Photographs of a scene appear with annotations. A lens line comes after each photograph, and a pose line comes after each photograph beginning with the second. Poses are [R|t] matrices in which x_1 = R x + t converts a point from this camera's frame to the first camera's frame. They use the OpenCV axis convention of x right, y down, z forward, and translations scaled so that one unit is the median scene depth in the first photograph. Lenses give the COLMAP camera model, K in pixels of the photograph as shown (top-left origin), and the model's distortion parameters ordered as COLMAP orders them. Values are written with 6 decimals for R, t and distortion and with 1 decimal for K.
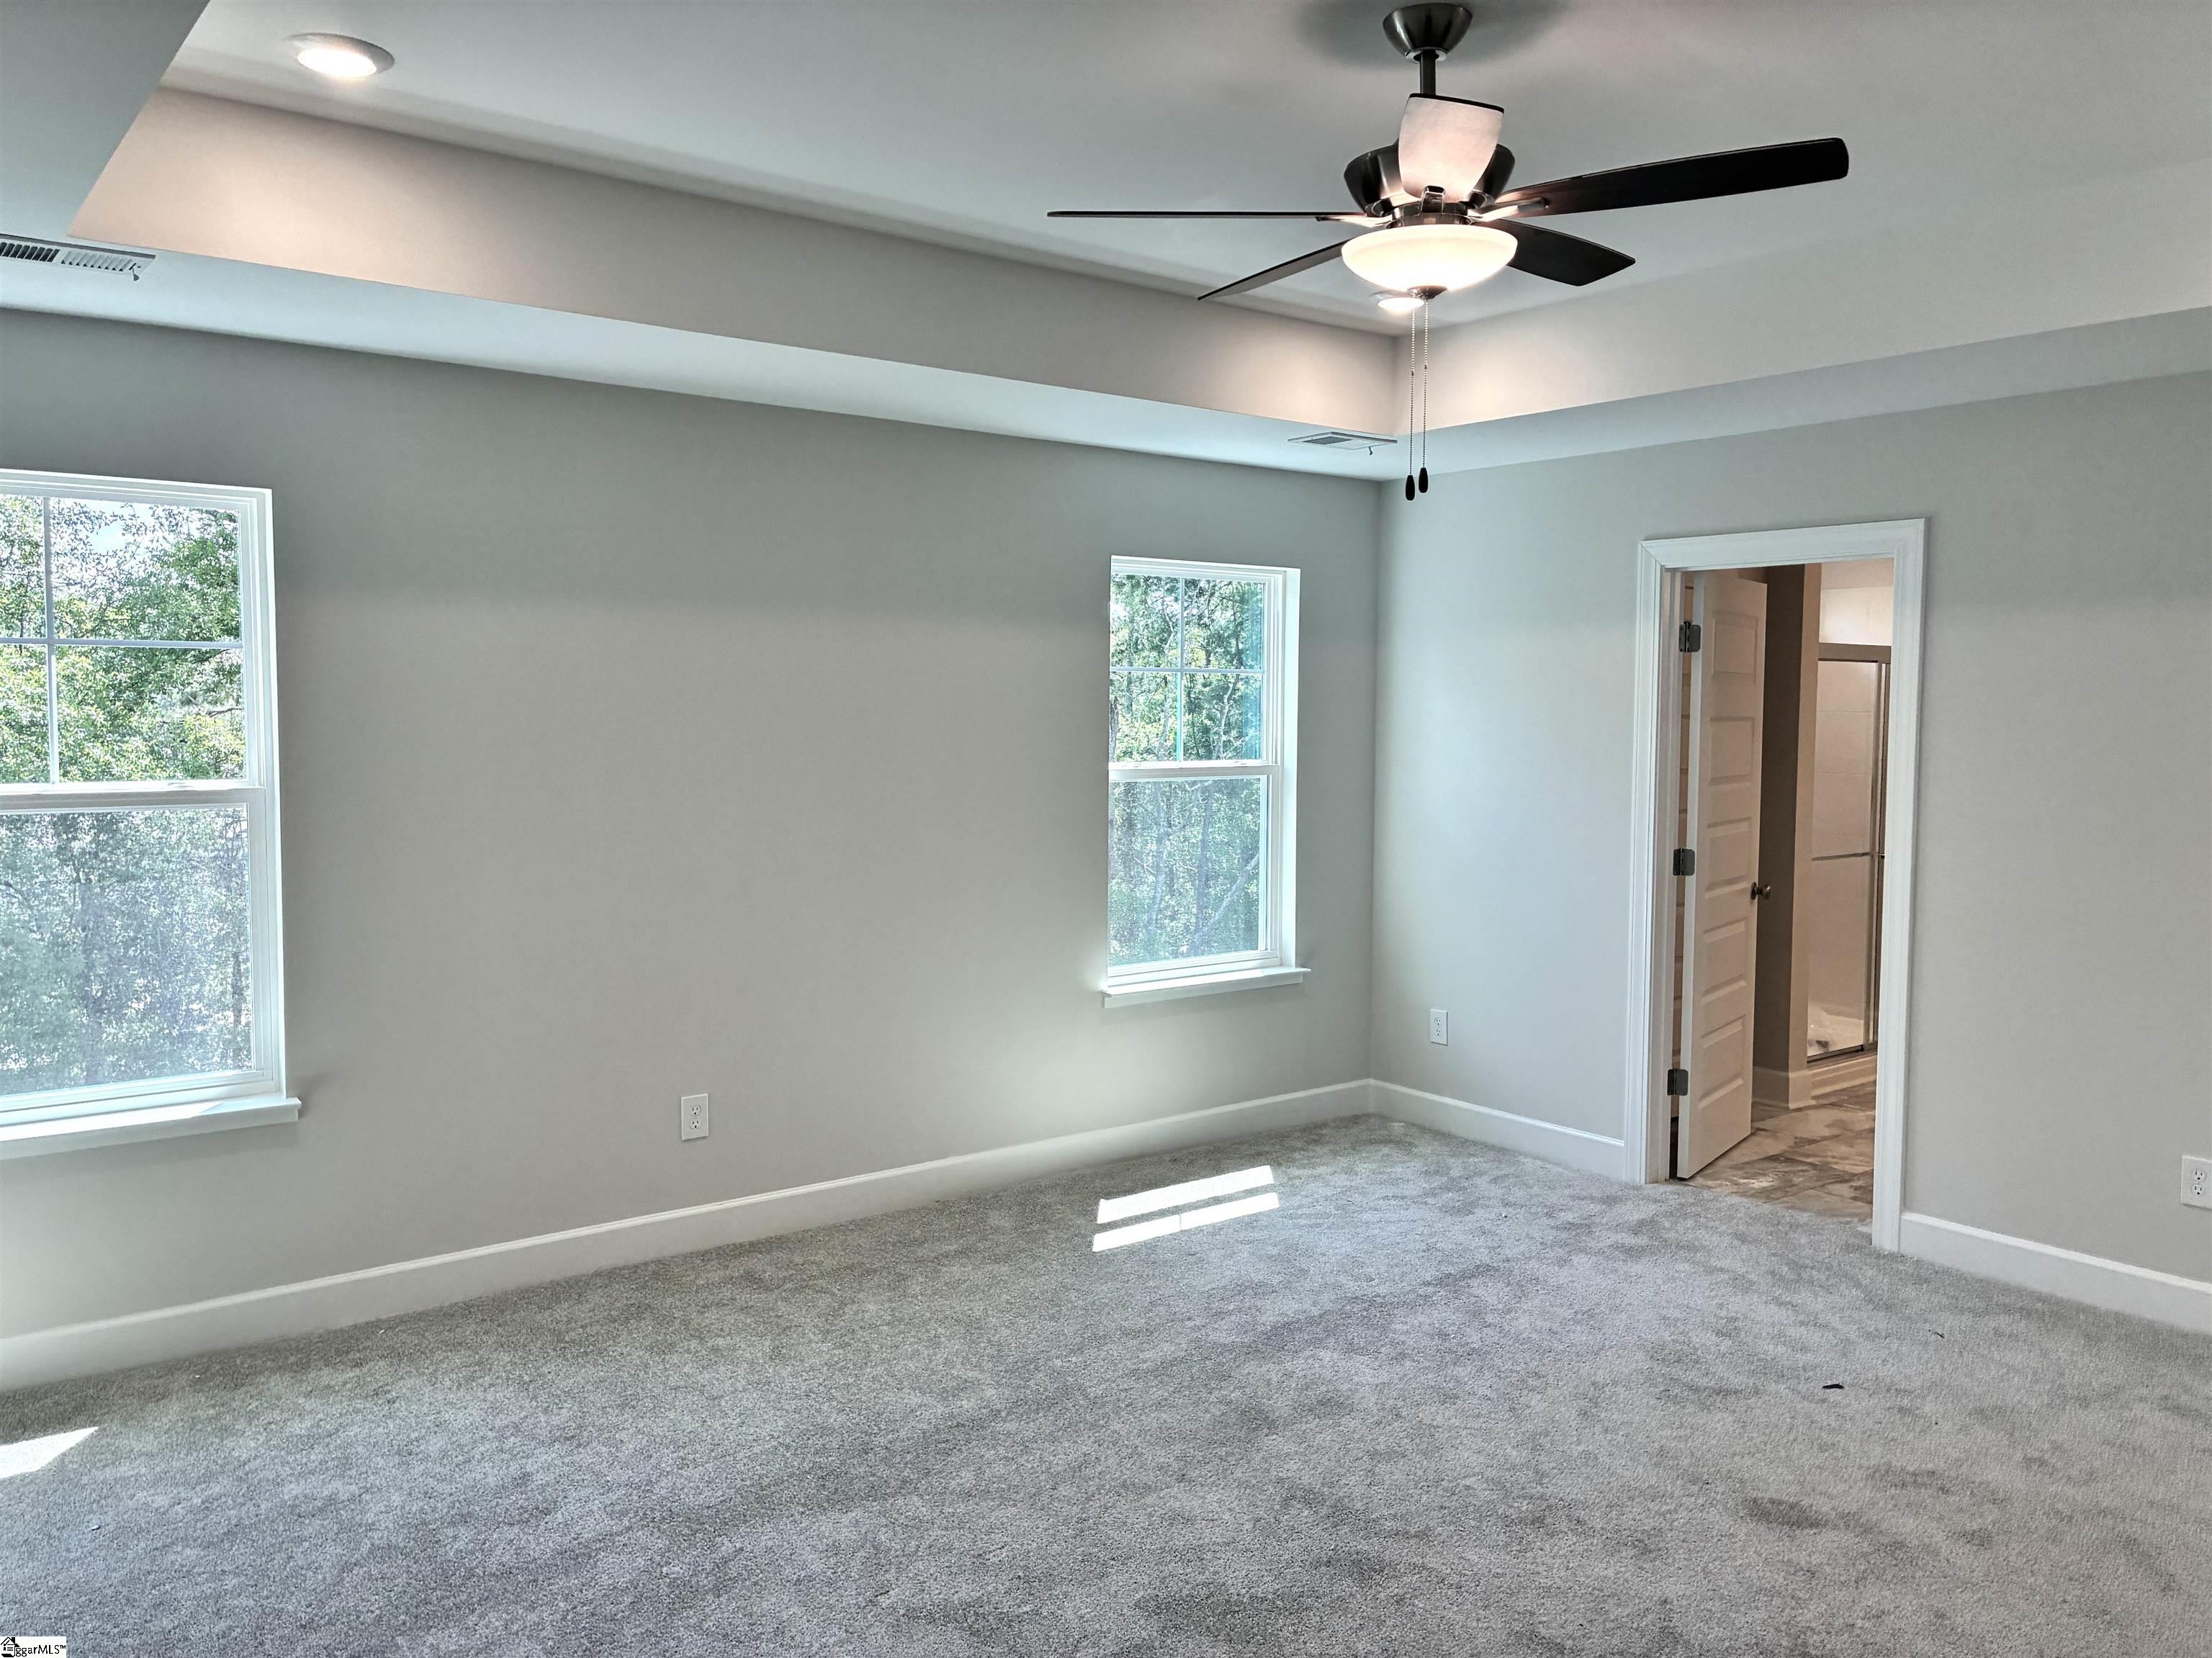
lens RADIAL K [[1708.0, 0, 1122.9], [0, 1708.0, 818.1], [0, 0, 1]] dist [0.055597, -0.002278]
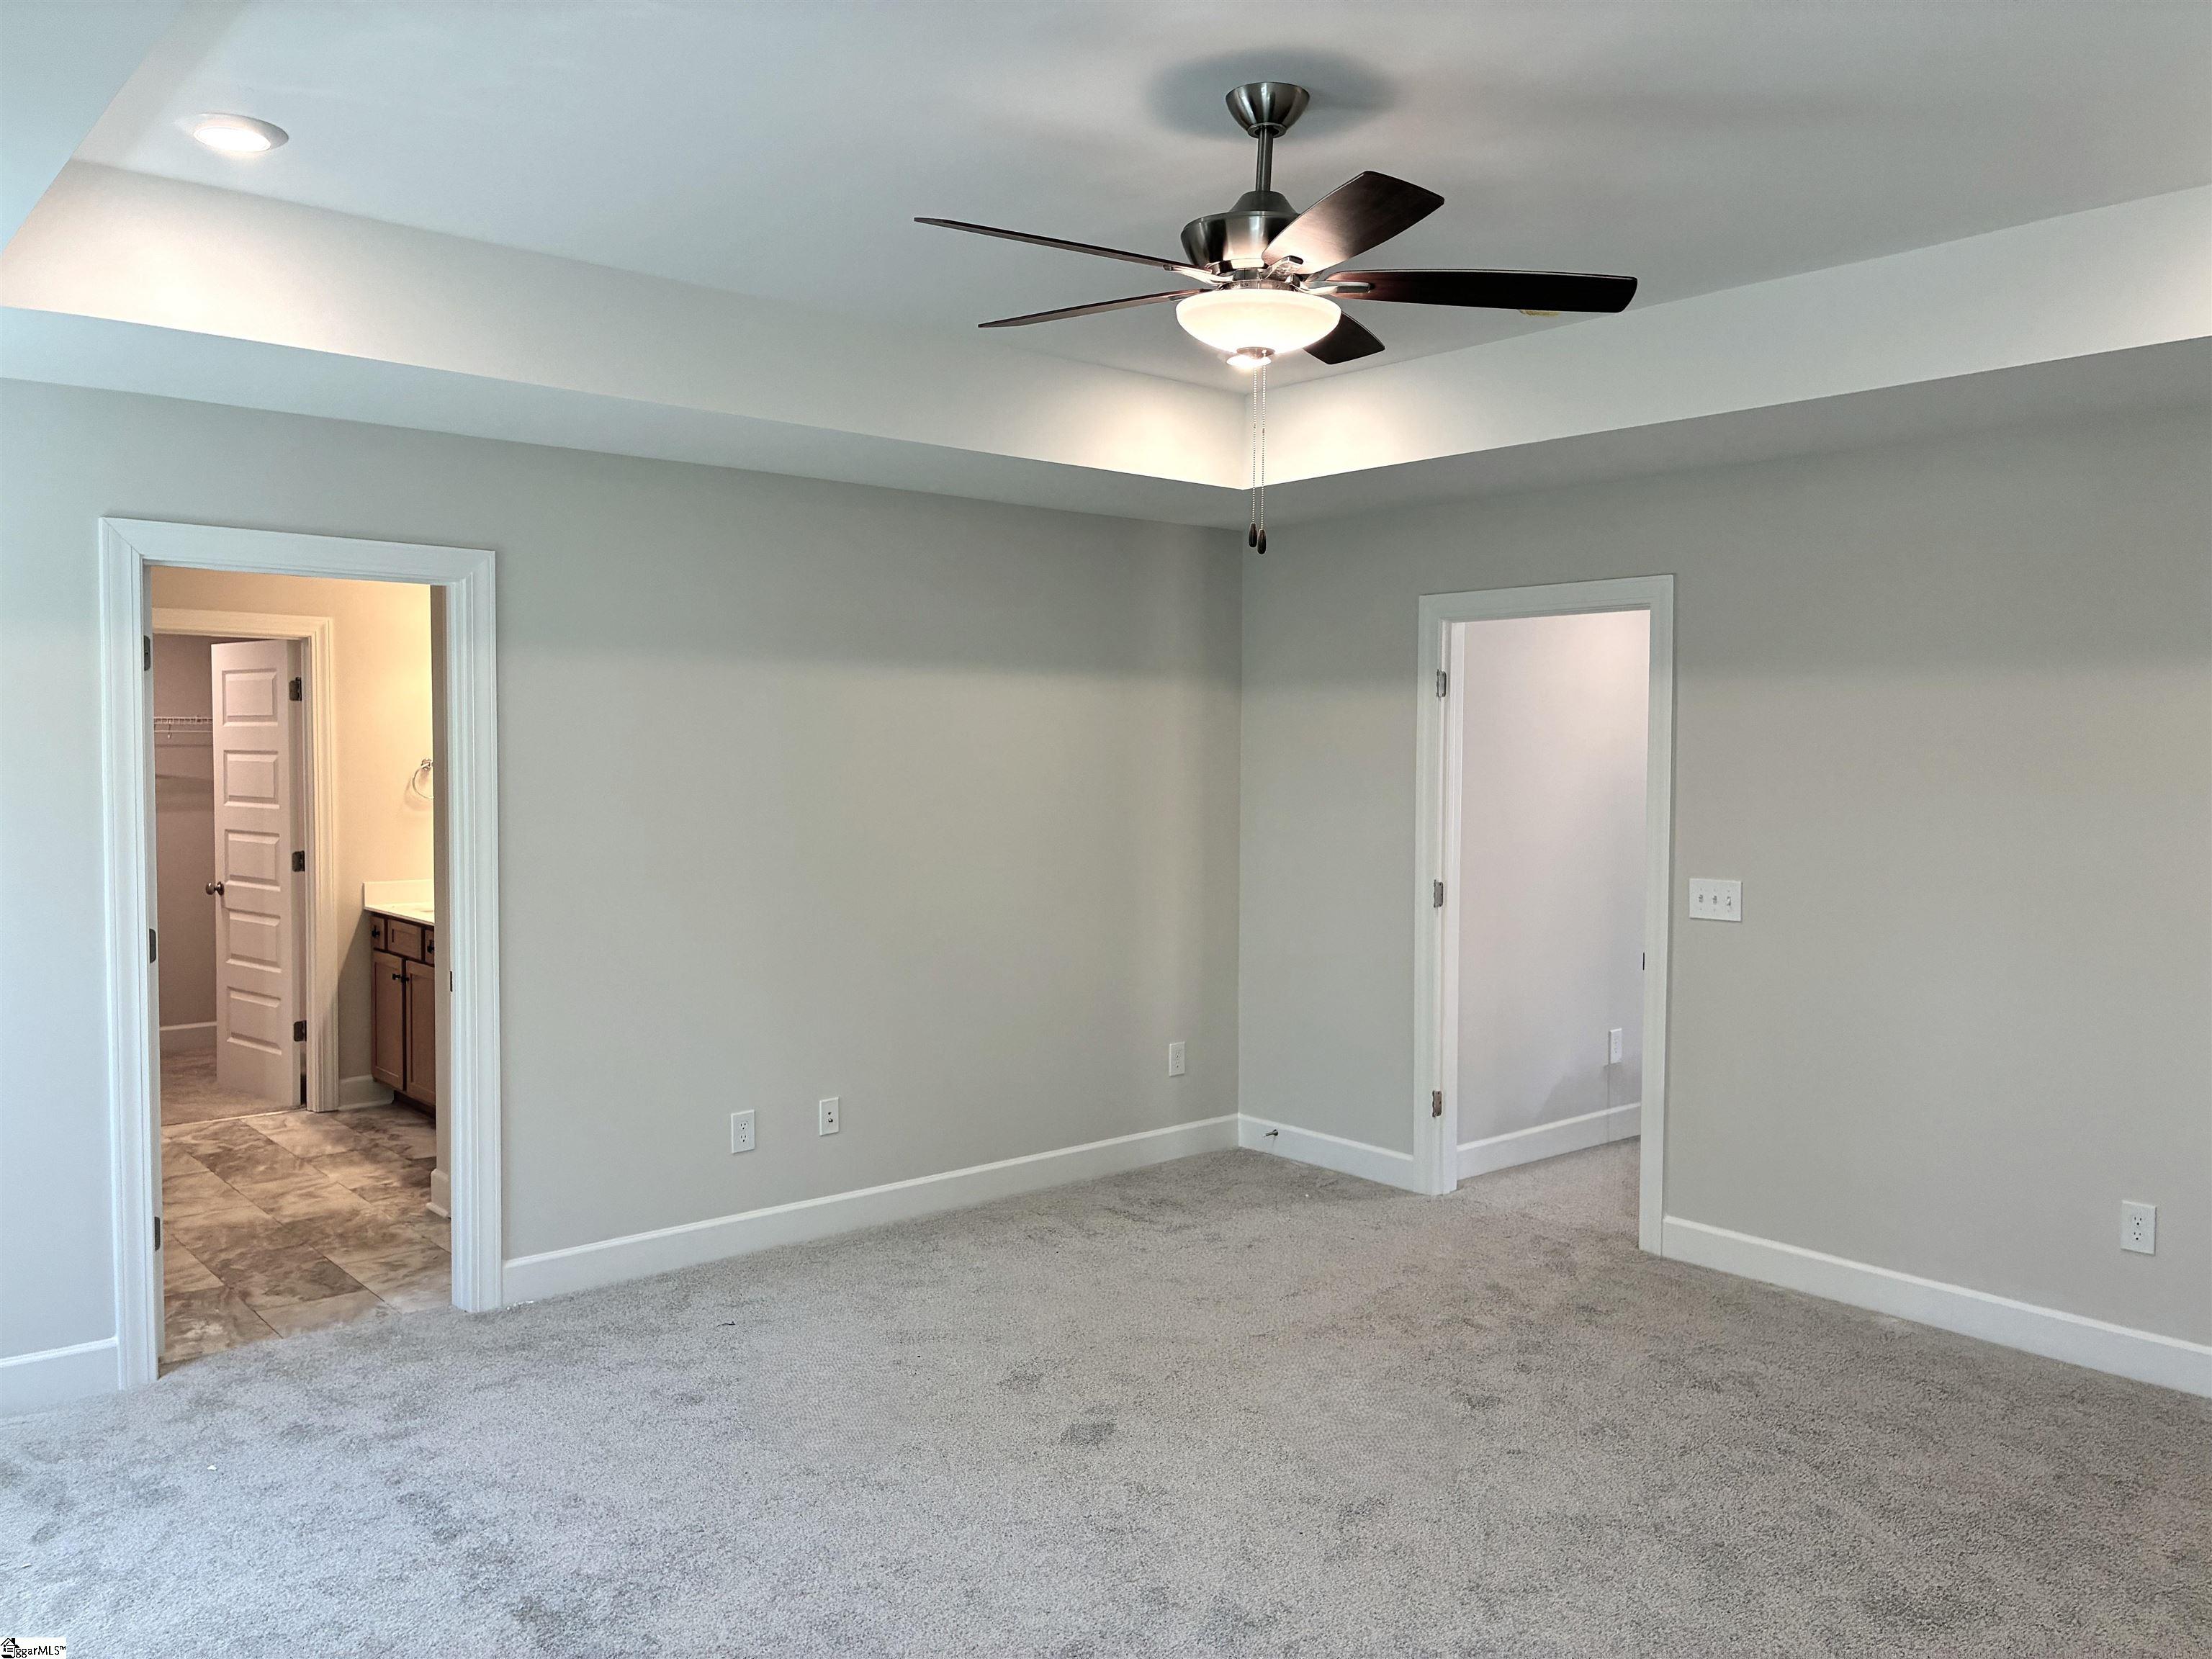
lens RADIAL K [[1708.2, 0, 1122.9], [0, 1708.2, 818.6], [0, 0, 1]] dist [0.055597, -0.002278]
pose [[-0.049480, -0.047291, 0.997655, -0.529537], [0.055123, 0.997227, 0.050005, -0.052333], [-0.997253, 0.057467, -0.046736, 0.688687]]
